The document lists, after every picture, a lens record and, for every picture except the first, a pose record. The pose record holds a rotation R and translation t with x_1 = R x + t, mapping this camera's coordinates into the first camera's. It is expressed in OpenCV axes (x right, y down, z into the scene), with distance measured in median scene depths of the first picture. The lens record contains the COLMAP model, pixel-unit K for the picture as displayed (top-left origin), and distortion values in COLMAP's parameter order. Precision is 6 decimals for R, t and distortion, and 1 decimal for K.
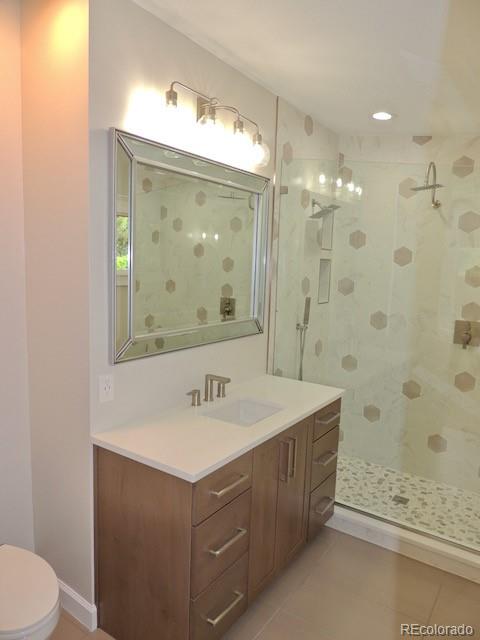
lens RADIAL K [[454.6, 0, 240.0], [0, 454.6, 320.0], [0, 0, 1]] dist [-0.019162, 0.000694]
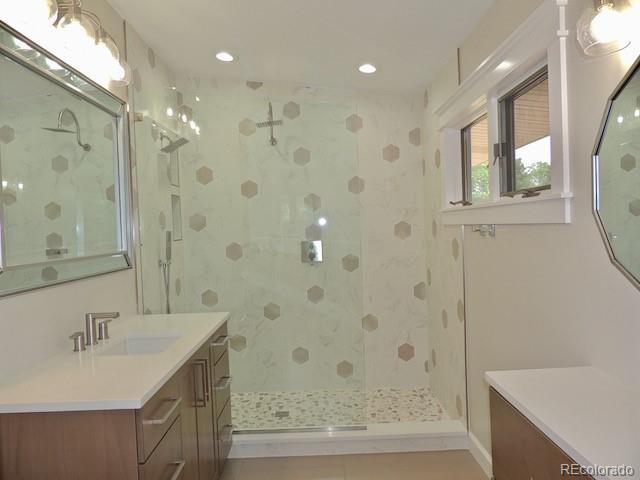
lens RADIAL K [[454.6, 0, 320.0], [0, 454.6, 240.0], [0, 0, 1]] dist [-0.019162, 0.000694]
pose [[0.816921, -0.082108, 0.570875, -0.138561], [0.139542, 0.988545, -0.057504, 0.068791], [-0.559614, 0.126638, 0.819021, 0.035074]]
